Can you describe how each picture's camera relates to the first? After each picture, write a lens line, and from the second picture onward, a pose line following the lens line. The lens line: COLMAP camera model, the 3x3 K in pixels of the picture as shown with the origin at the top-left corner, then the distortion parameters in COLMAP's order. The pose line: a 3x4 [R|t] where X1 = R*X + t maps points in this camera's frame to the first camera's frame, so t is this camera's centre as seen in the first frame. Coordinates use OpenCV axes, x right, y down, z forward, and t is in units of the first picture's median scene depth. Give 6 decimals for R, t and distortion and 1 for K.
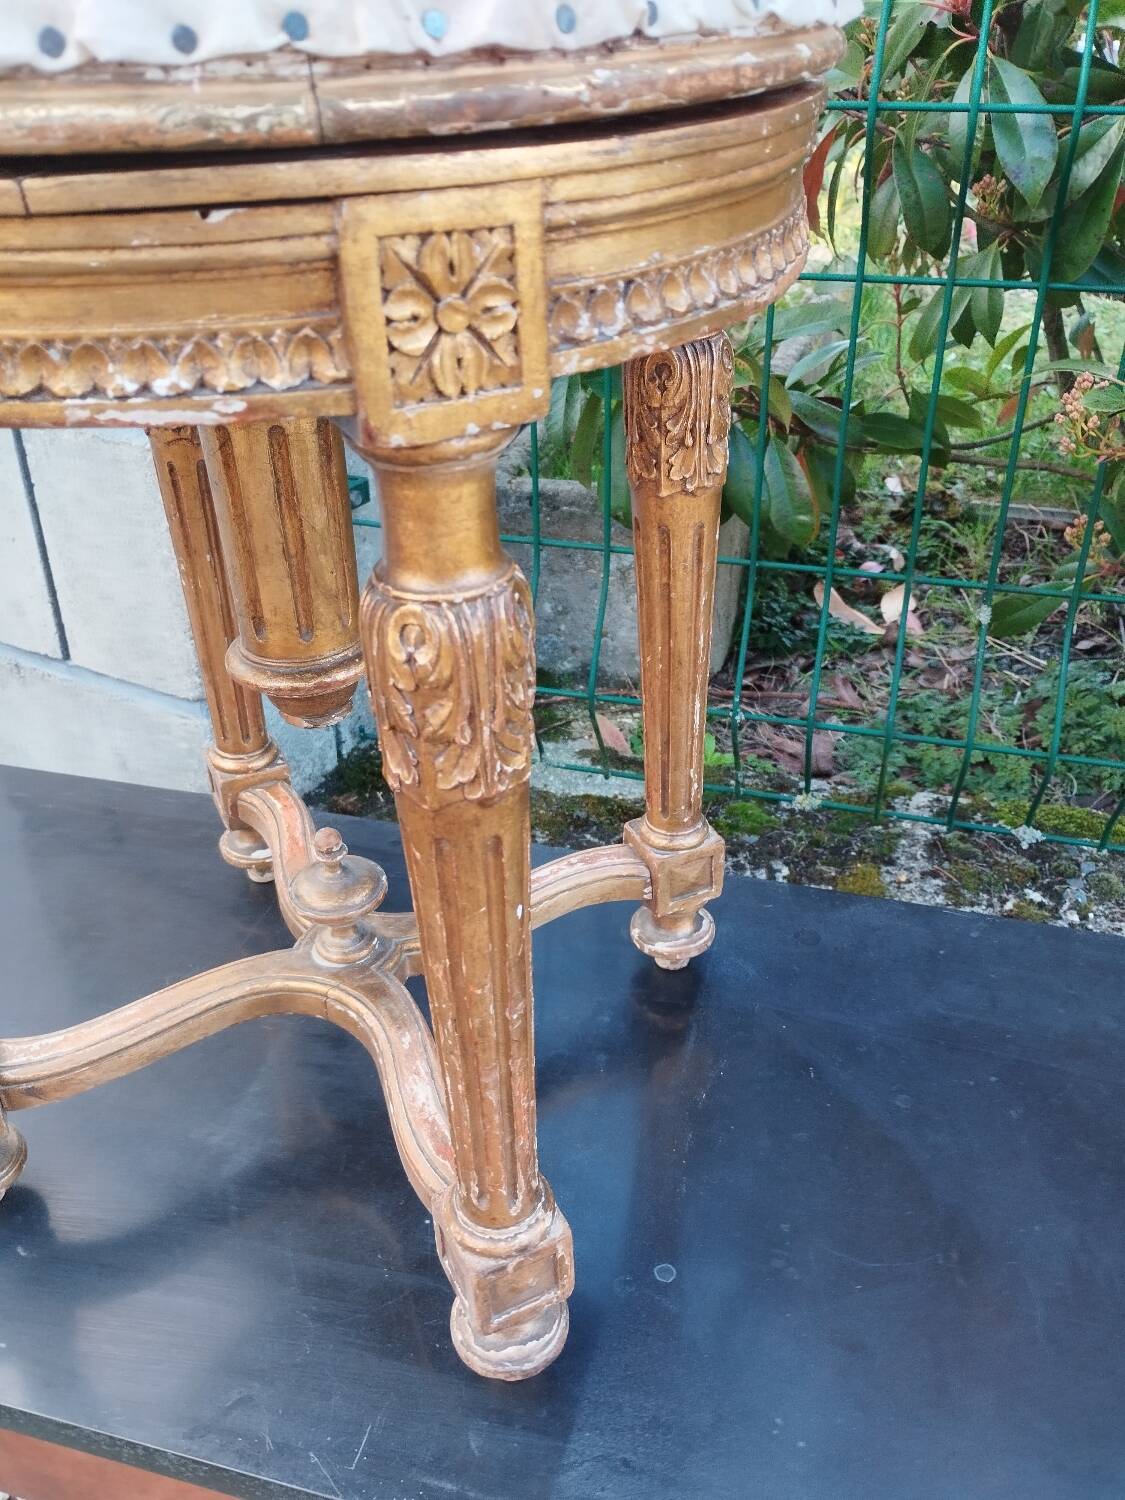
lens RADIAL K [[1275.6, 0, 592.0], [0, 1275.6, 758.3], [0, 0, 1]] dist [0.047053, -0.073792]
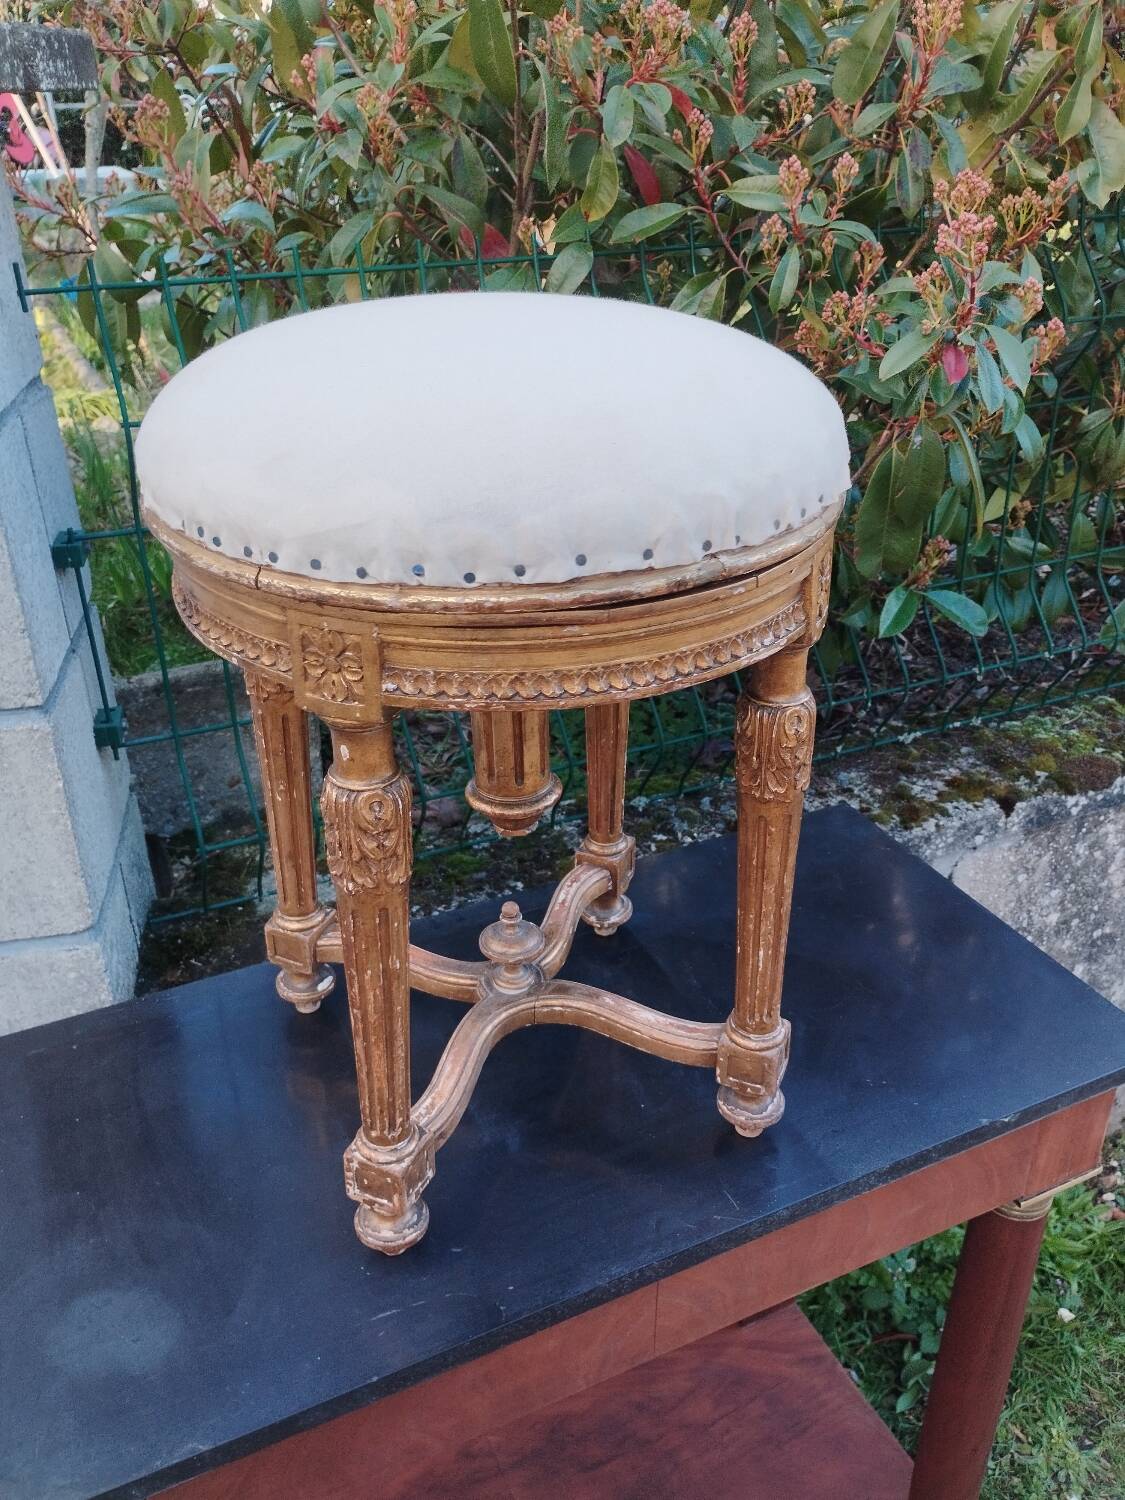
lens RADIAL K [[1275.6, 0, 571.3], [0, 1275.6, 762.5], [0, 0, 1]] dist [0.047053, -0.073792]
pose [[0.754845, -0.311508, 0.577210, -0.581605], [0.344778, 0.937081, 0.054841, -0.095991], [-0.557976, 0.157613, 0.814752, -0.196058]]
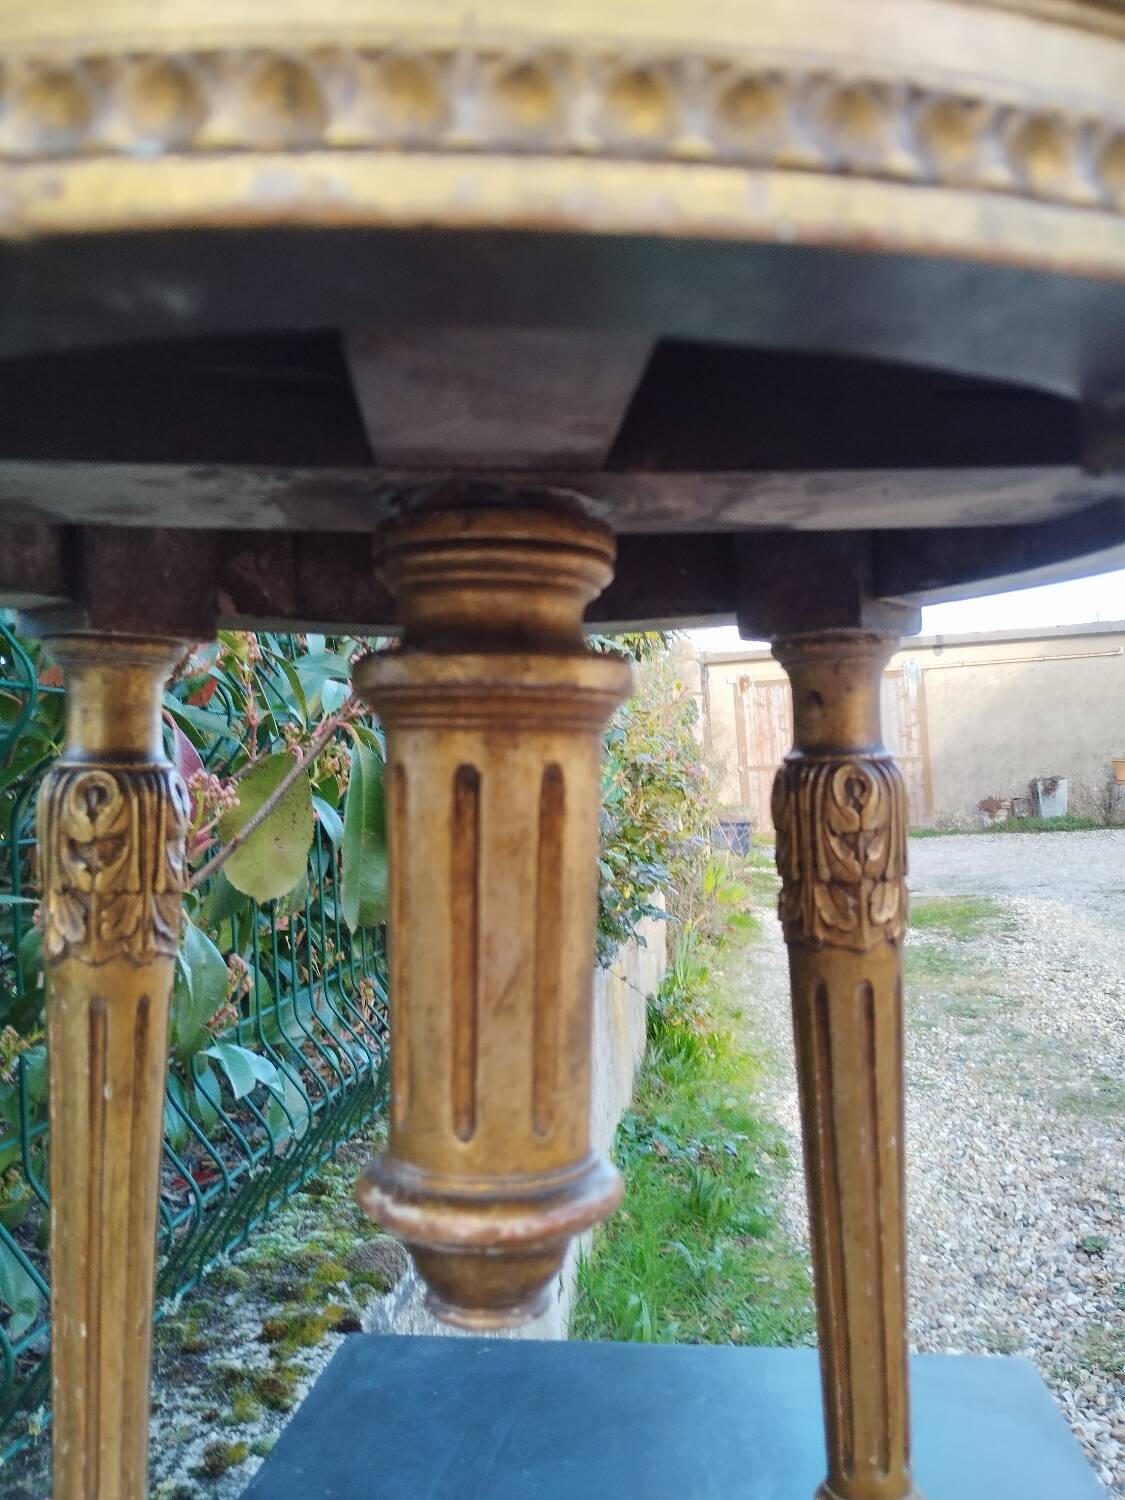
lens RADIAL K [[1275.6, 0, 554.6], [0, 1275.6, 721.3], [0, 0, 1]] dist [0.047053, -0.073792]
pose [[-0.136811, 0.052964, 0.989180, -0.449624], [0.537771, 0.842583, 0.029263, -0.162985], [-0.831917, 0.535956, -0.143757, 0.526524]]
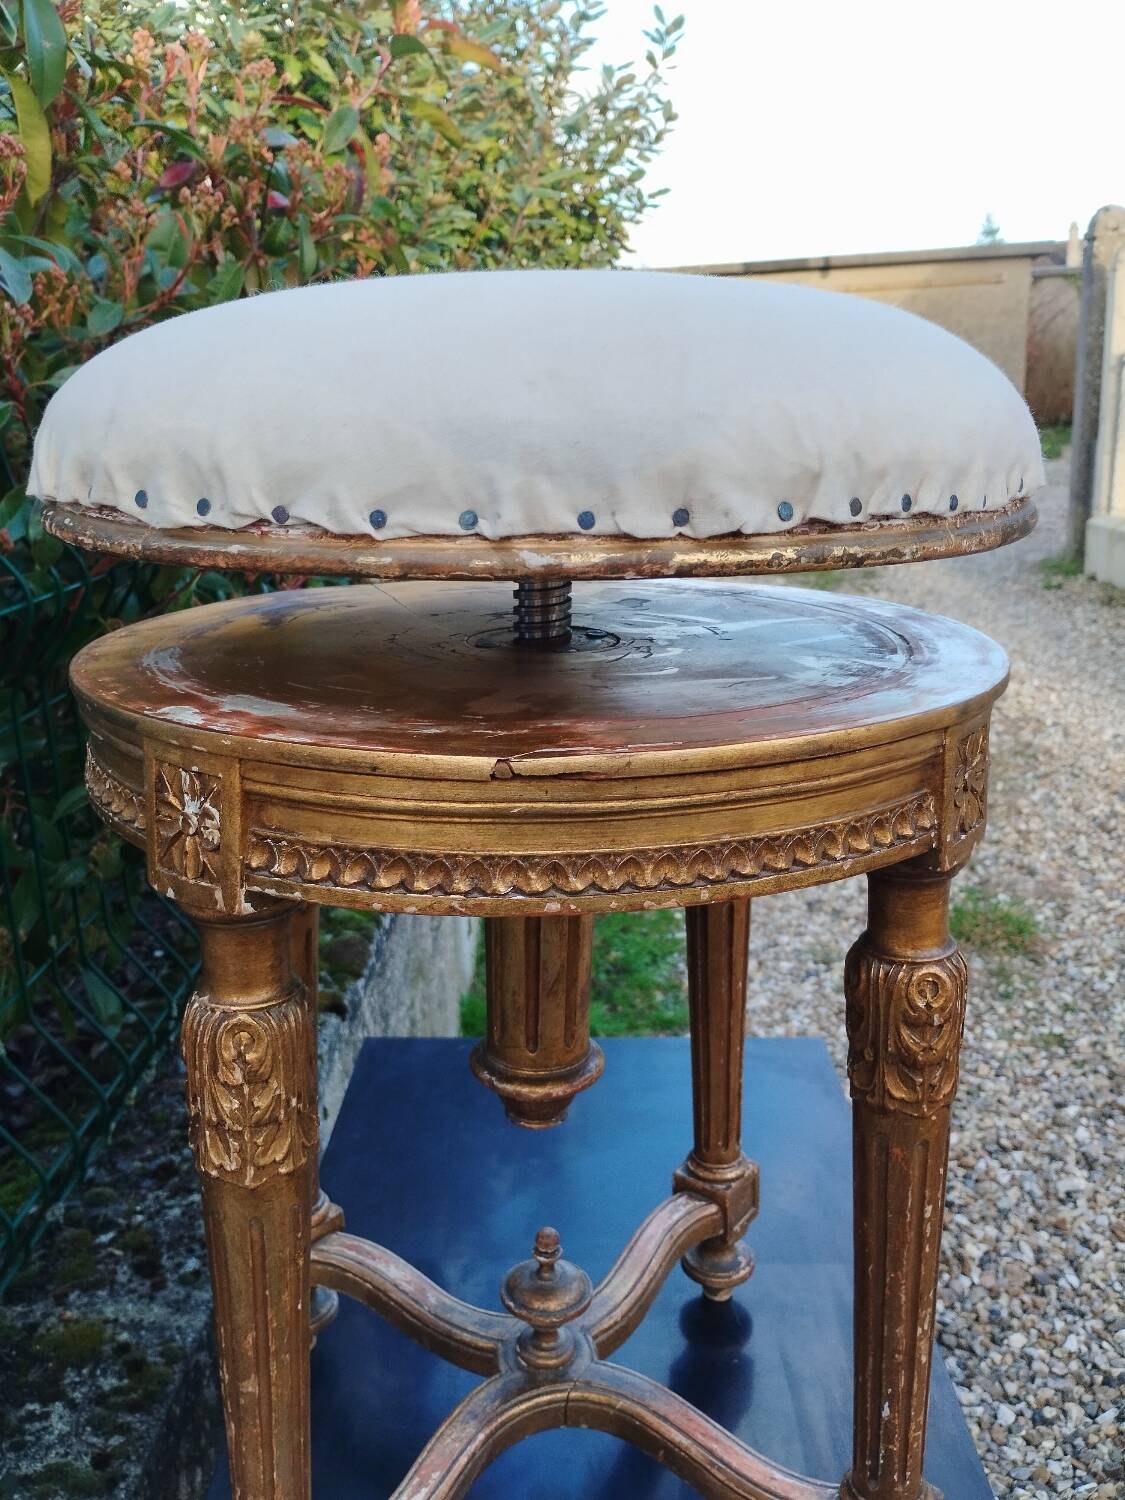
lens RADIAL K [[1275.6, 0, 550.7], [0, 1275.6, 719.7], [0, 0, 1]] dist [0.047053, -0.073792]
pose [[-0.227431, -0.232883, 0.945537, -0.695231], [0.524333, 0.788923, 0.320428, -0.405682], [-0.820579, 0.568652, -0.057317, 0.489904]]
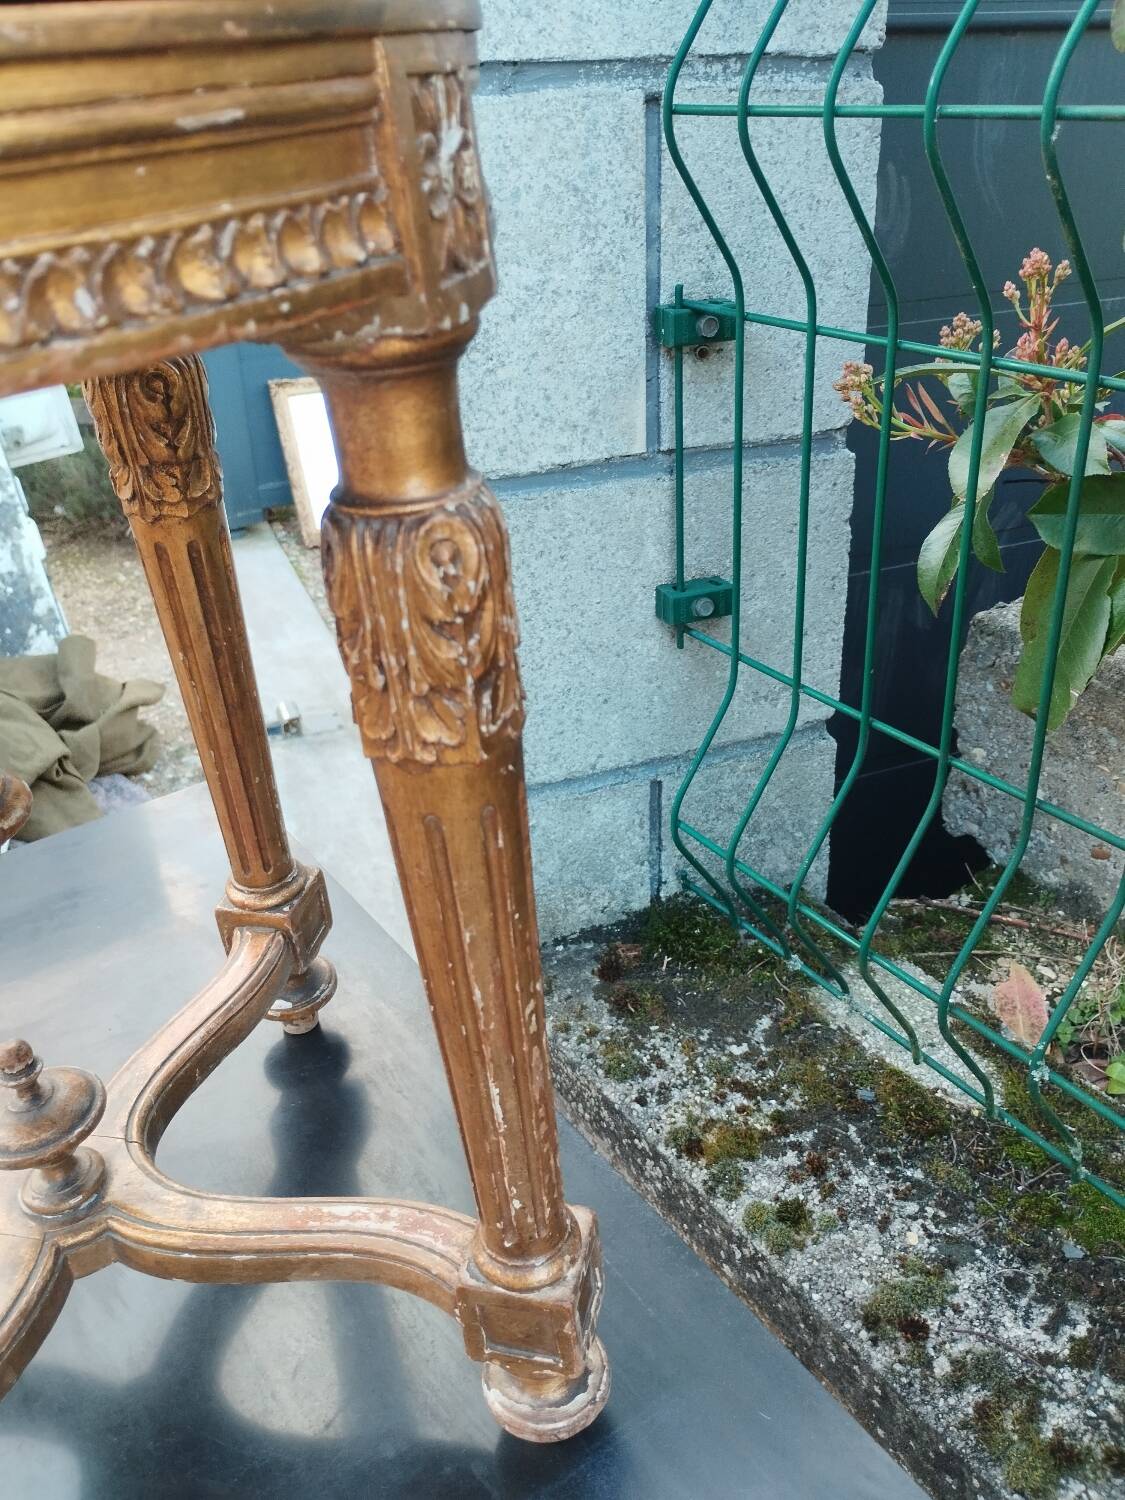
lens RADIAL K [[1275.6, 0, 551.4], [0, 1275.6, 779.8], [0, 0, 1]] dist [0.047053, -0.073792]
pose [[0.745670, 0.295337, -0.597288, 0.257712], [-0.296481, 0.949839, 0.099526, -0.155397], [0.596720, 0.102871, 0.795828, 0.321934]]
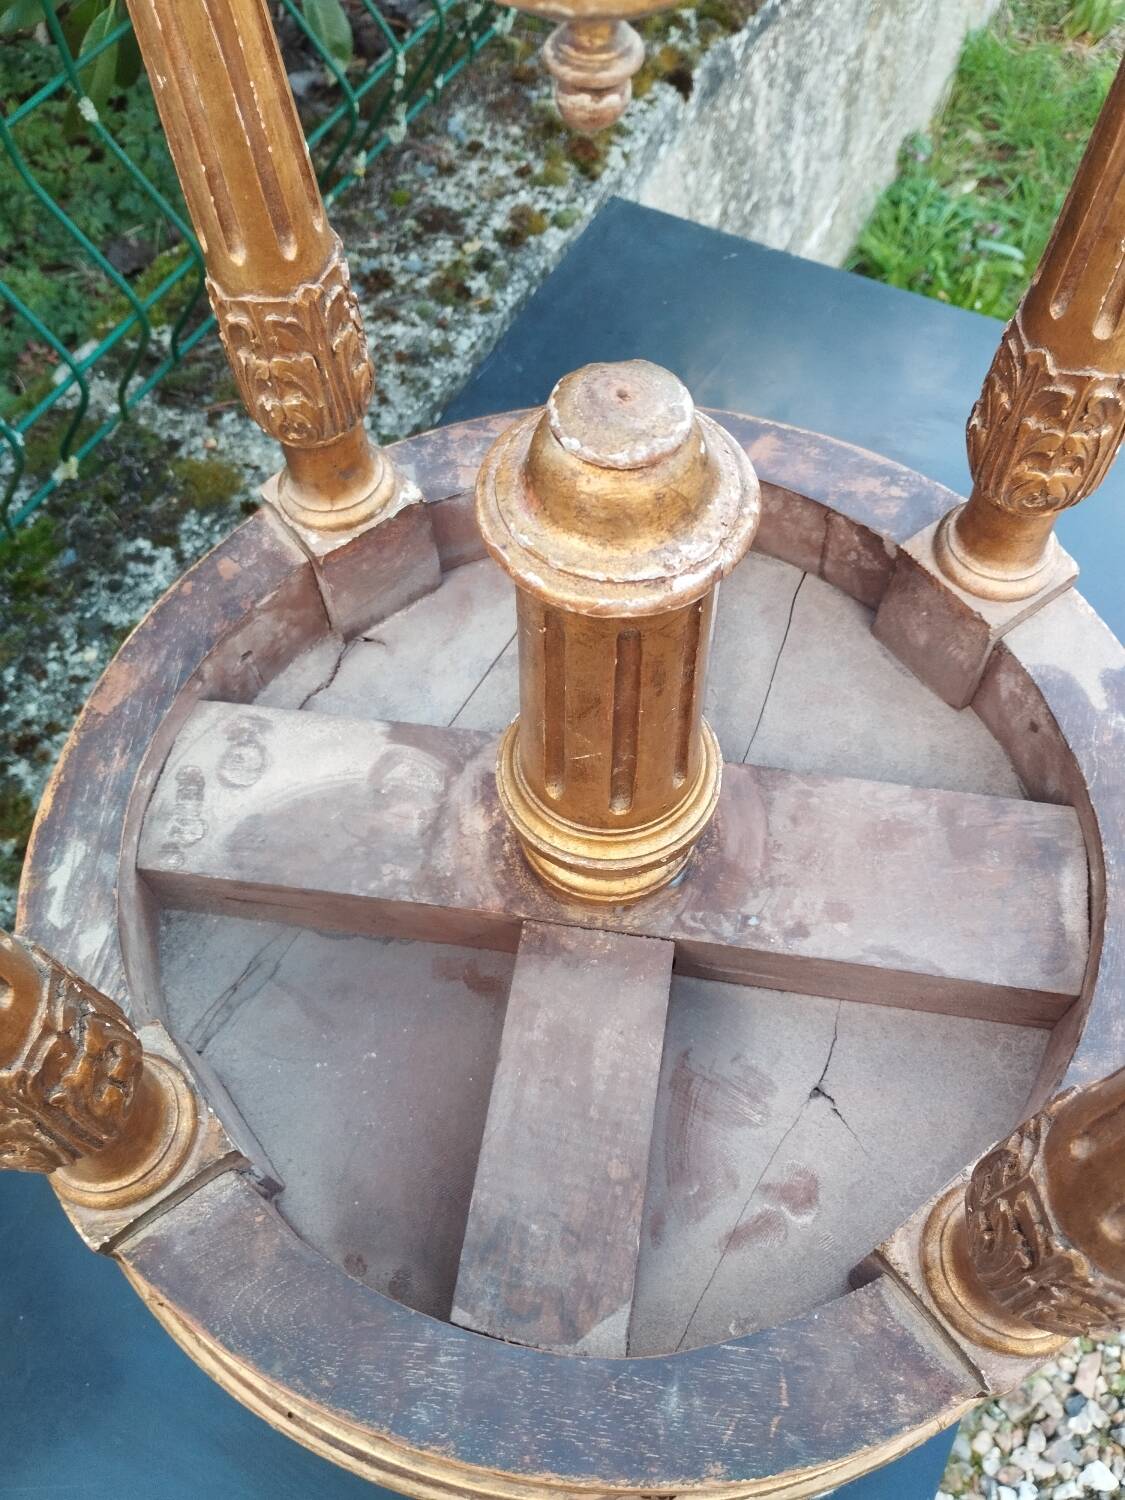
lens RADIAL K [[1293.7, 0, 568.4], [0, 1293.7, 749.0], [0, 0, 1]] dist [0.048616, -0.058639]
pose [[0.213860, -0.835985, 0.505364, -0.323345], [0.522254, 0.535039, 0.664066, -0.254069], [-0.825539, 0.121911, 0.551020, 0.342569]]
